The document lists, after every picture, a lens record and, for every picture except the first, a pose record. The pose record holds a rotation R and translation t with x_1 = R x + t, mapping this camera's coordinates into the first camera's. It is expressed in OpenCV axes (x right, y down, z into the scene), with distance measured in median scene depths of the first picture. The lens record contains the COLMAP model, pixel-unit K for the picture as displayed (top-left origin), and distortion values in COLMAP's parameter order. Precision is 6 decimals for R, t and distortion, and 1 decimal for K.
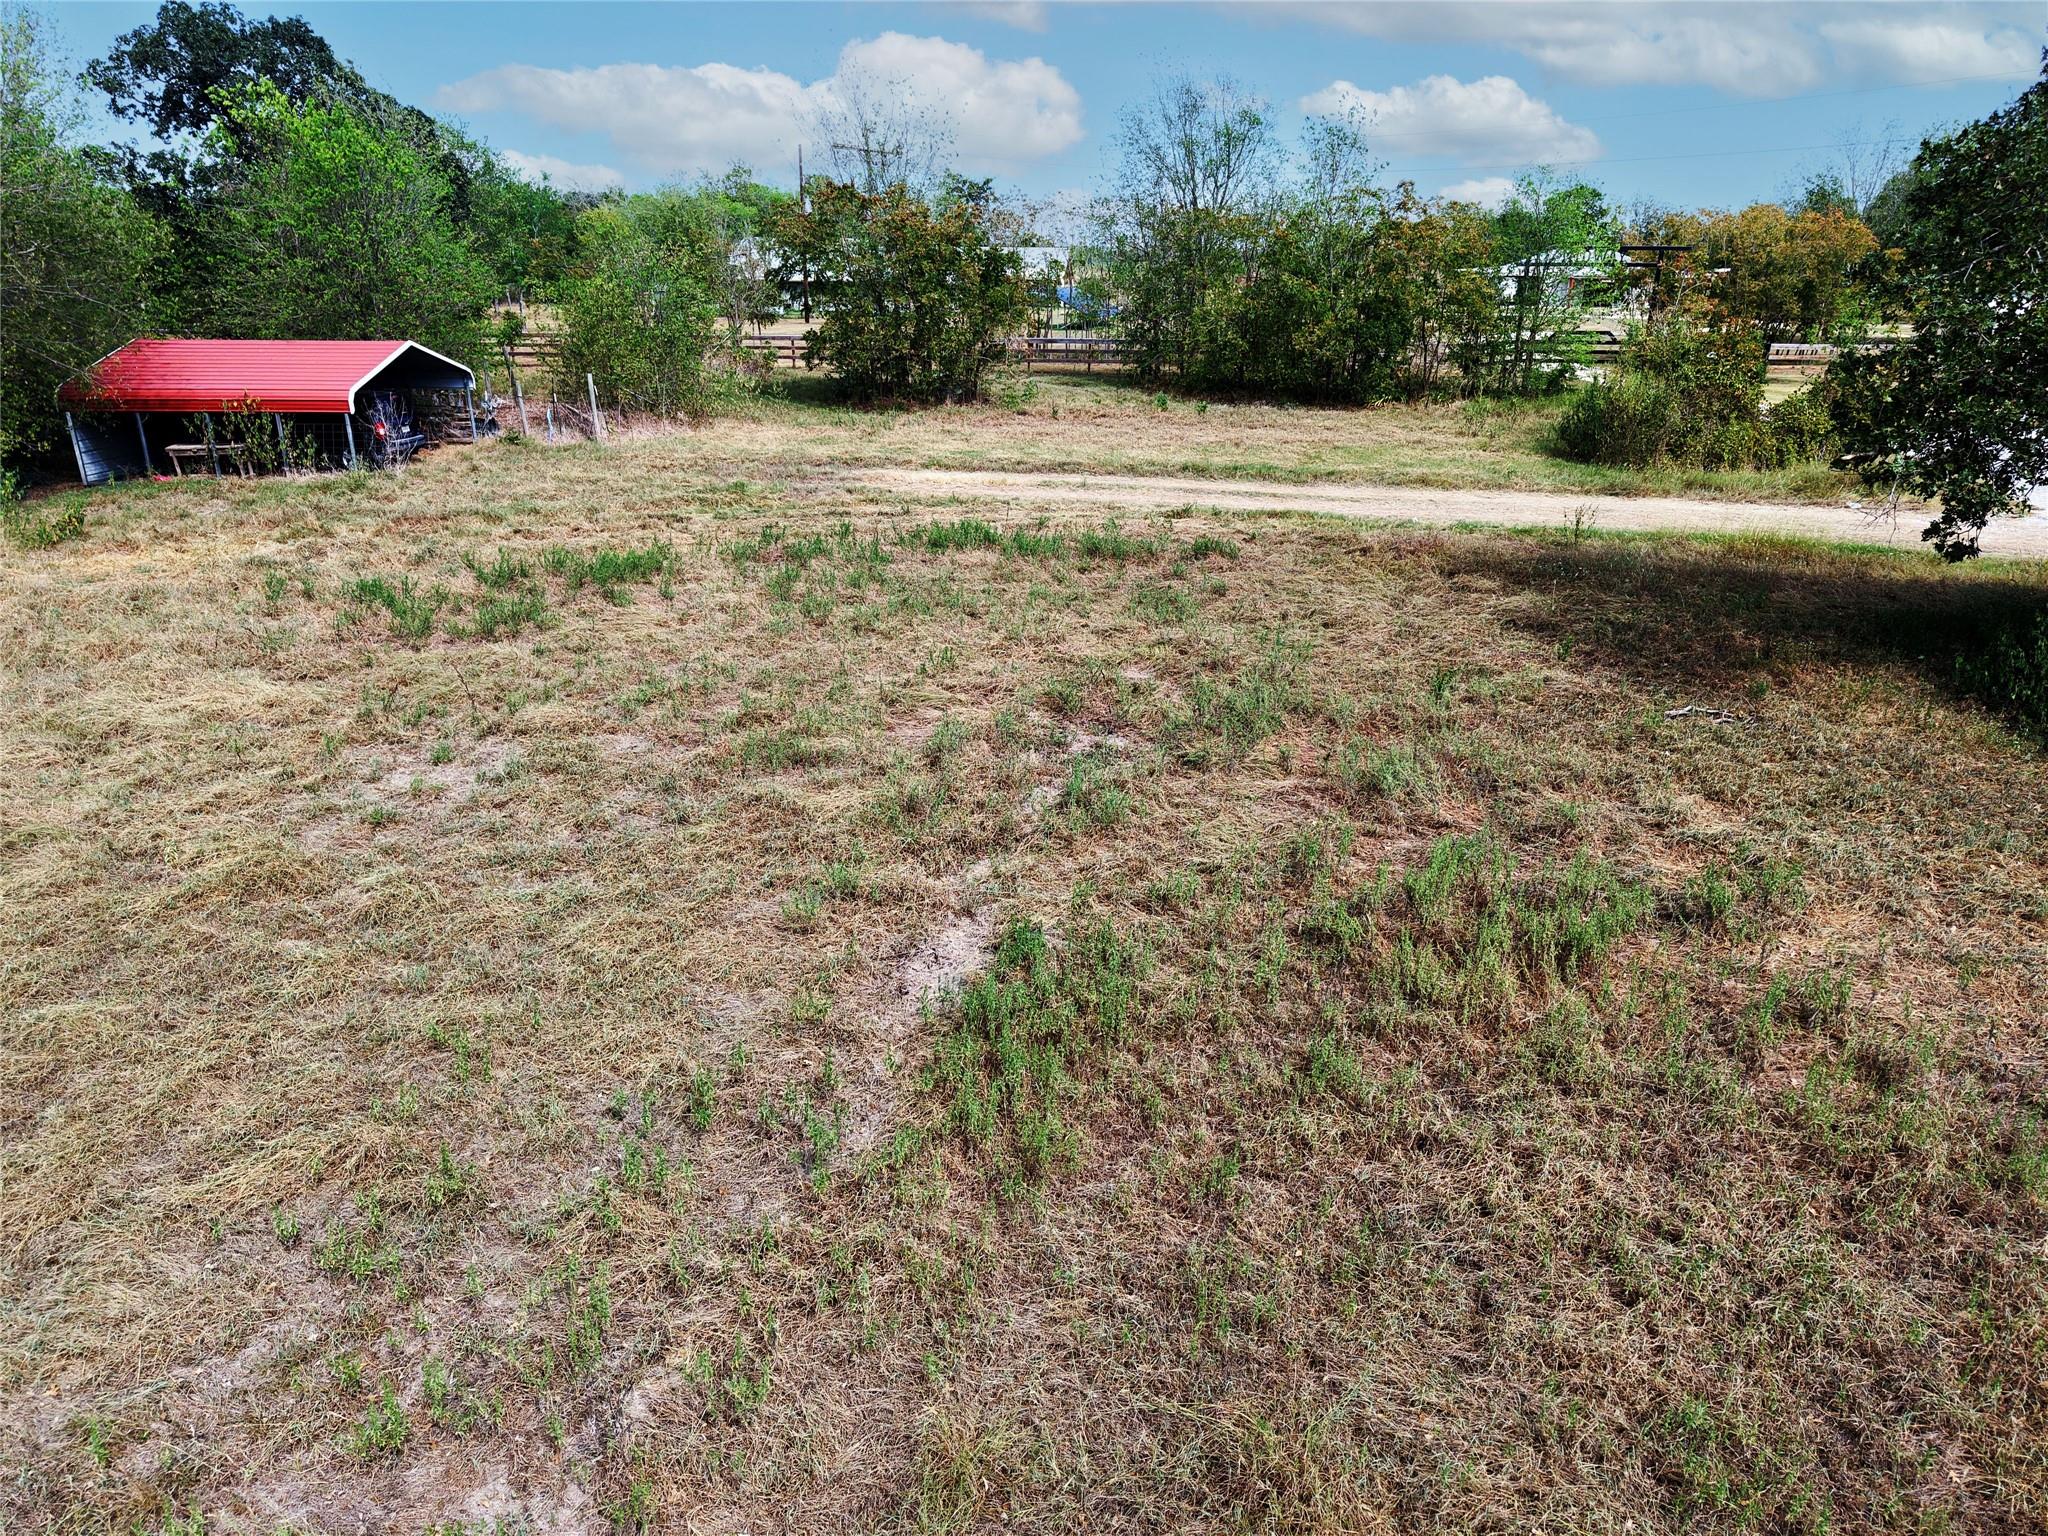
lens RADIAL K [[1388.3, 0, 1030.0], [0, 1388.3, 869.7], [0, 0, 1]] dist [0.066729, -0.082069]
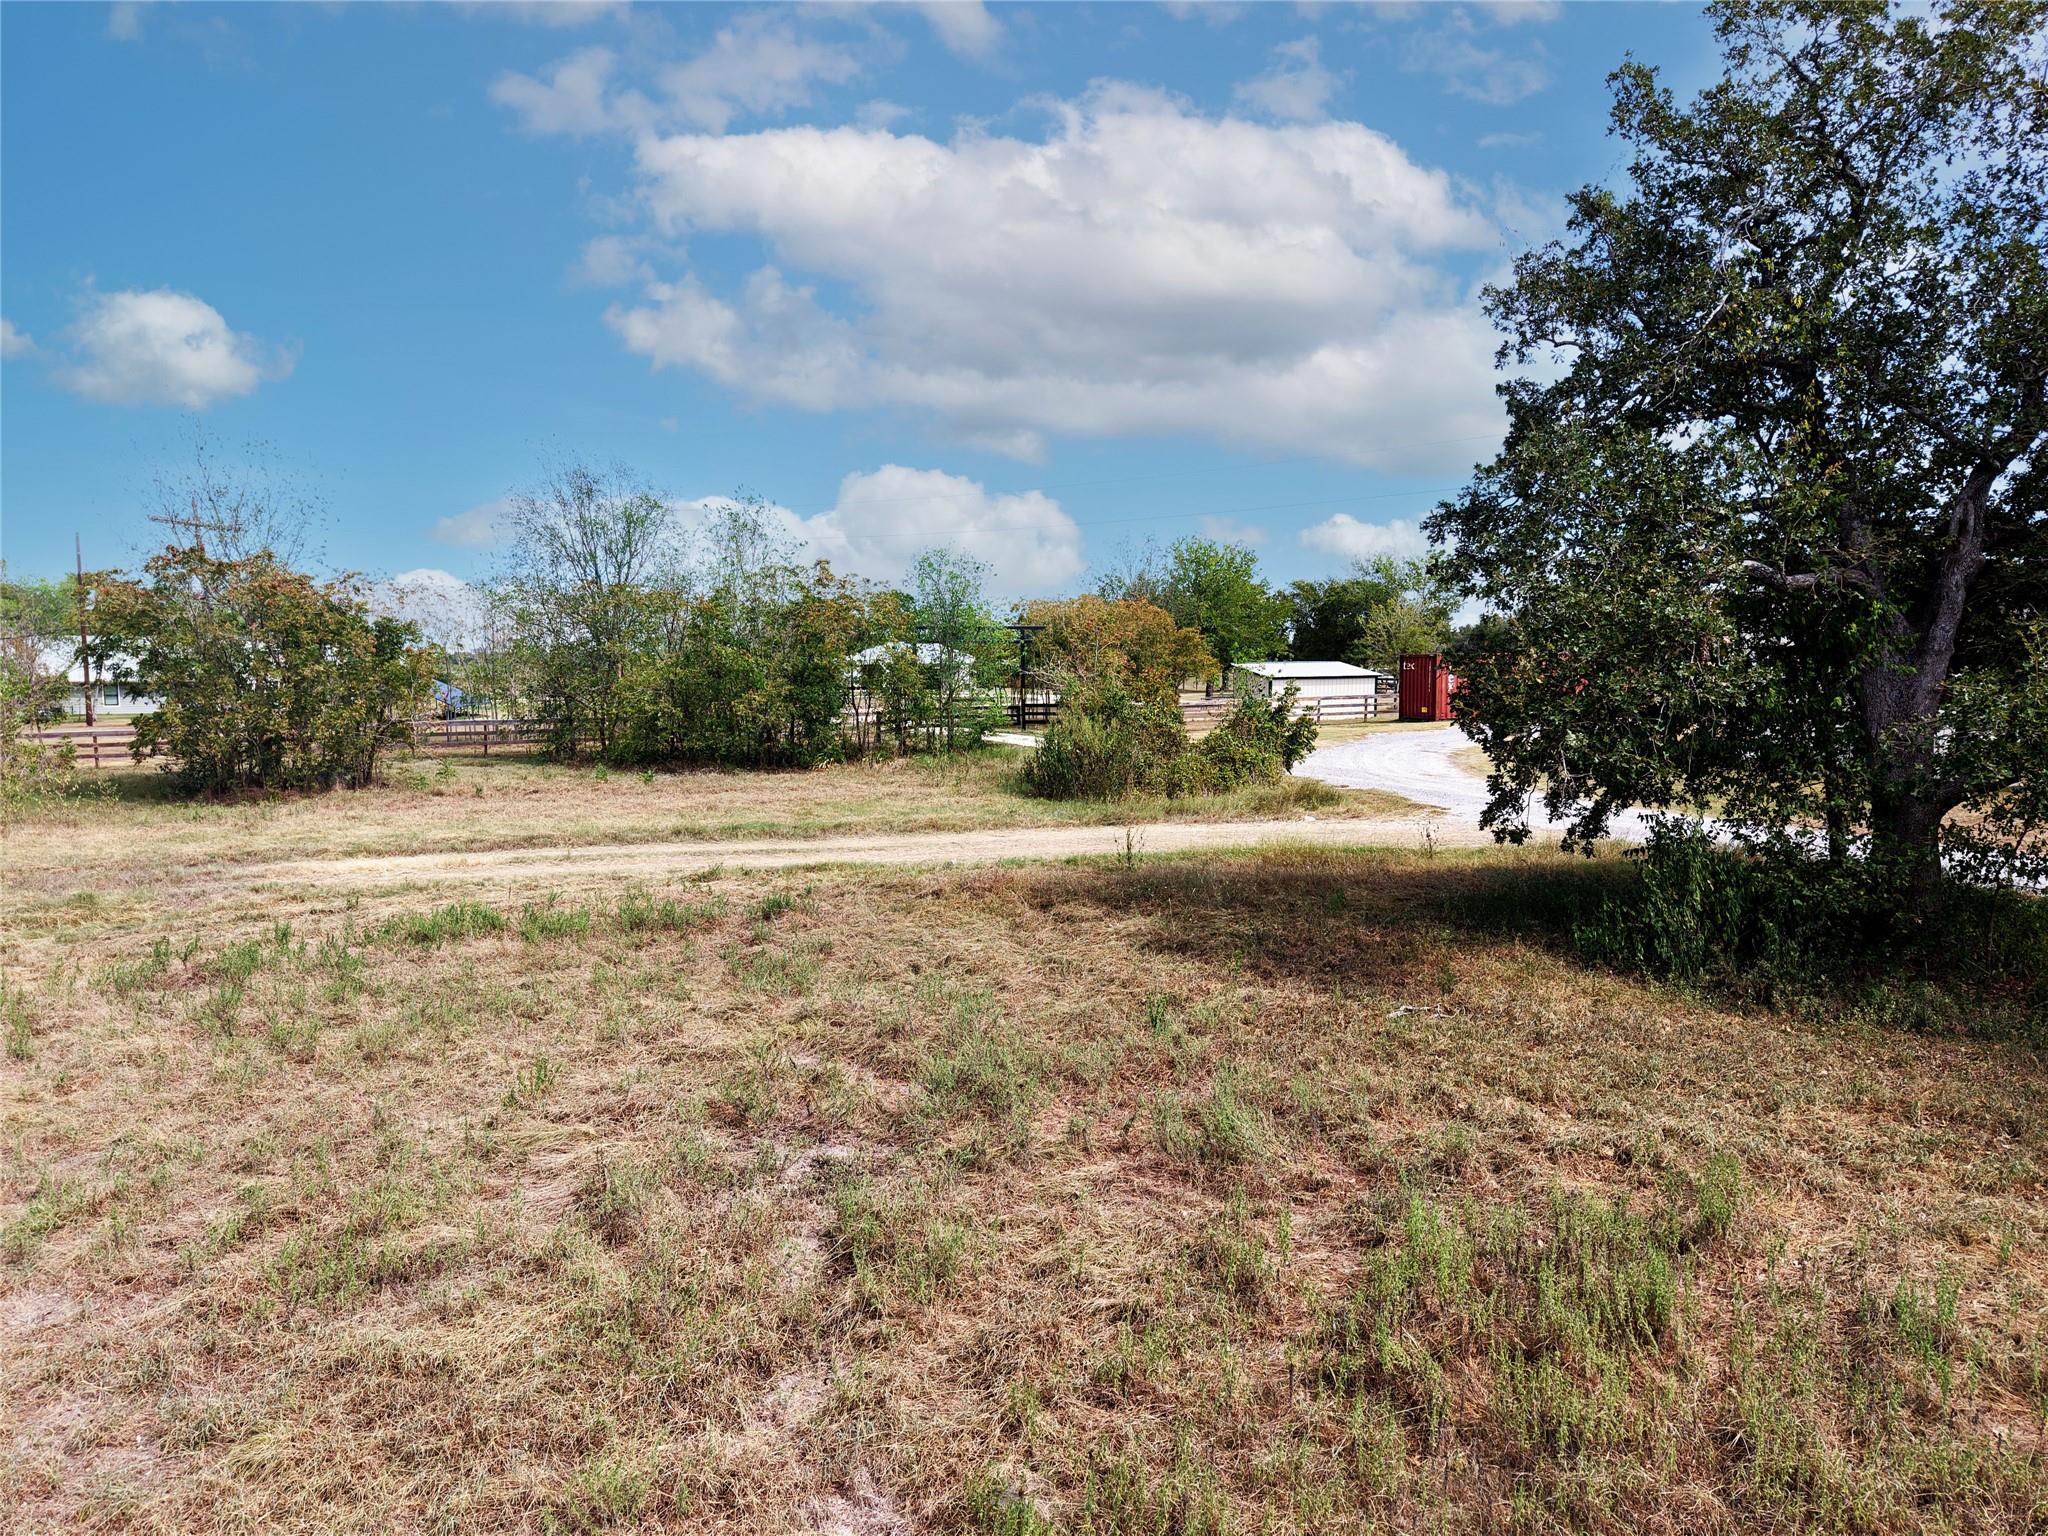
lens RADIAL K [[1388.3, 0, 1030.0], [0, 1388.3, 869.7], [0, 0, 1]] dist [0.066729, -0.082069]
pose [[0.894403, -0.088980, 0.438322, -0.081942], [0.200648, 0.955685, -0.215421, -0.029335], [-0.399730, 0.280622, 0.872621, 0.146972]]
